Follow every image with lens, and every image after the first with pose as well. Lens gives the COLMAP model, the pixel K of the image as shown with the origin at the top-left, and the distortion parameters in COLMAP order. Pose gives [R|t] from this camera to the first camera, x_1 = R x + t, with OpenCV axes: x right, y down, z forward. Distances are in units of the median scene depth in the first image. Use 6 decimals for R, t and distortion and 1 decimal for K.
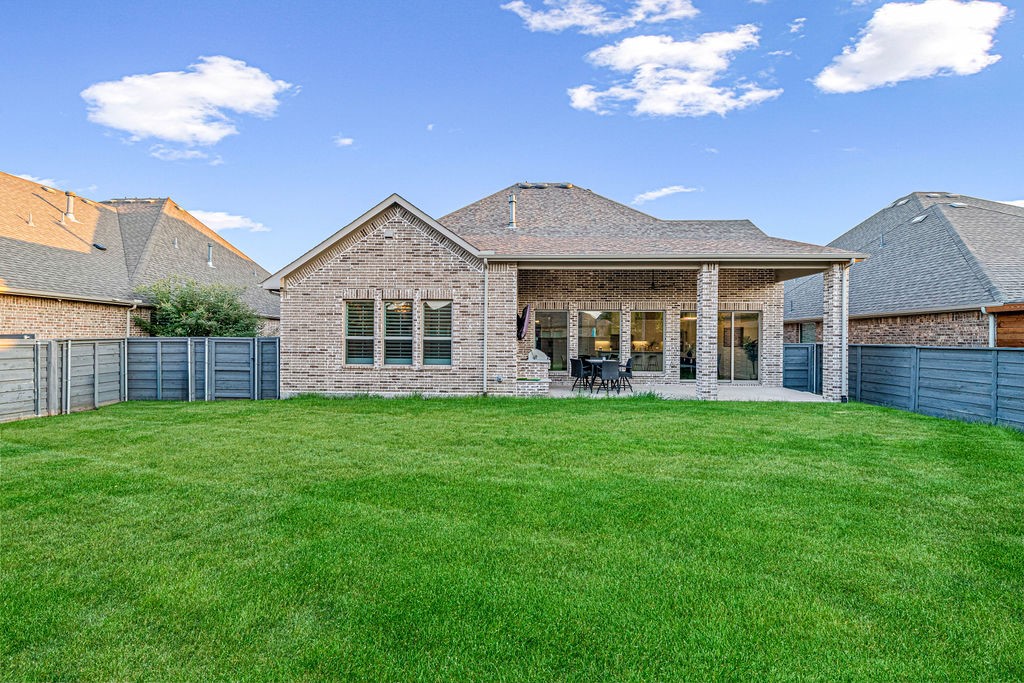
lens RADIAL K [[448.7, 0, 507.3], [0, 448.7, 342.8], [0, 0, 1]] dist [0.006378, -0.000539]
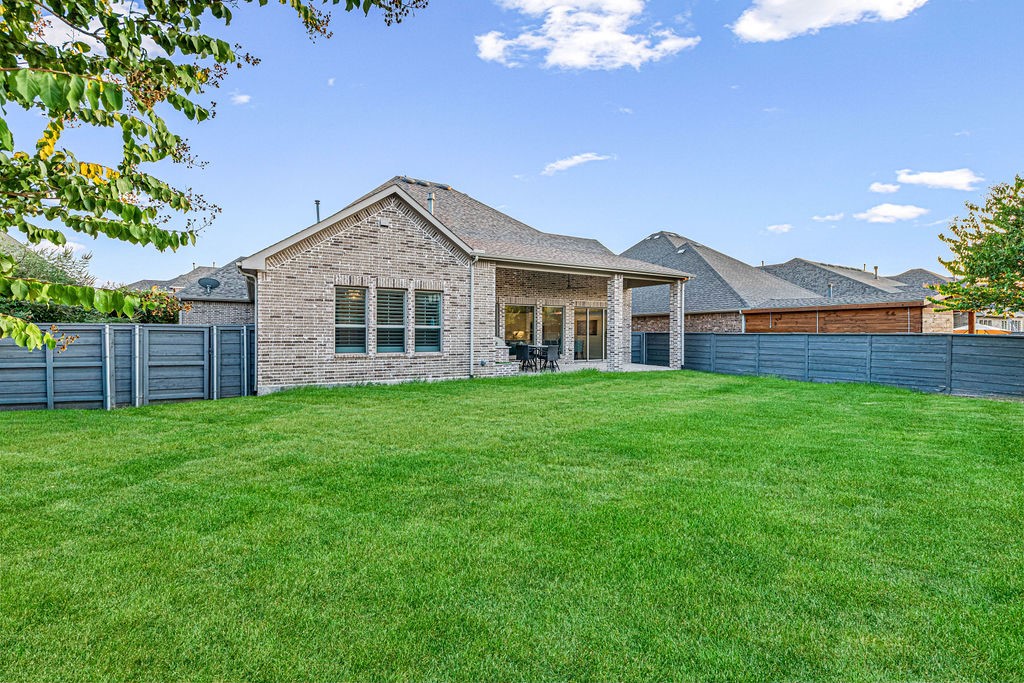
lens RADIAL K [[448.7, 0, 507.8], [0, 448.7, 333.9], [0, 0, 1]] dist [0.006378, -0.000539]
pose [[0.851213, -0.003271, 0.524810, -0.553498], [0.003654, 0.999993, 0.000305, 0.007259], [-0.524808, 0.001658, 0.851219, 0.000648]]
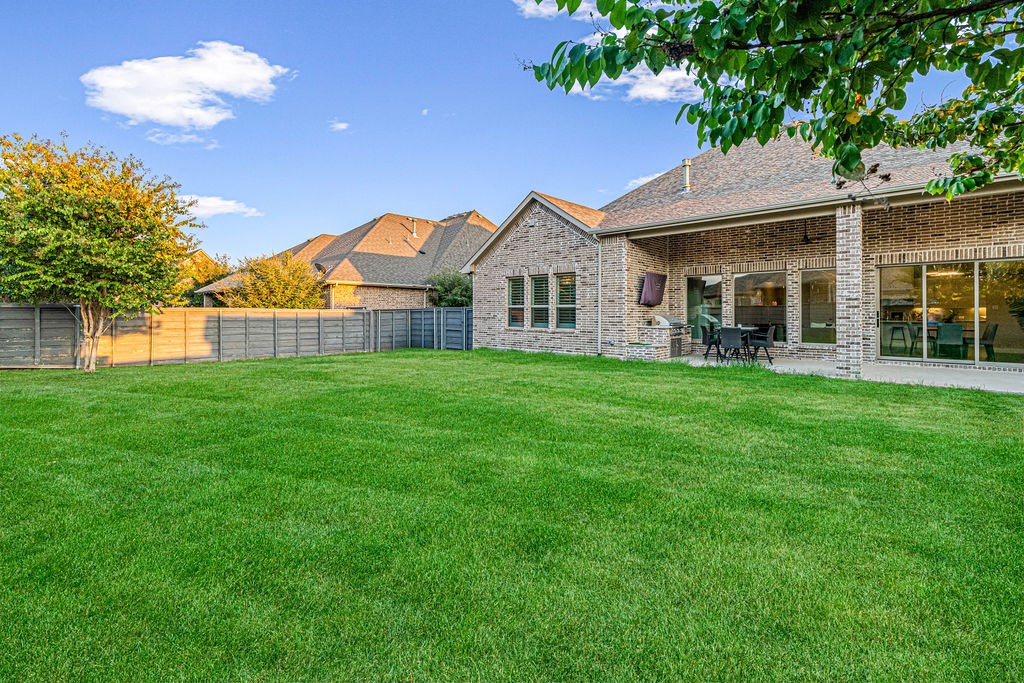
lens RADIAL K [[448.7, 0, 508.7], [0, 448.7, 310.9], [0, 0, 1]] dist [0.006378, -0.000539]
pose [[0.755500, -0.008645, -0.655092, 0.505054], [0.004231, 0.999956, -0.008317, 0.012500], [0.655135, 0.003512, 0.755503, 0.010218]]
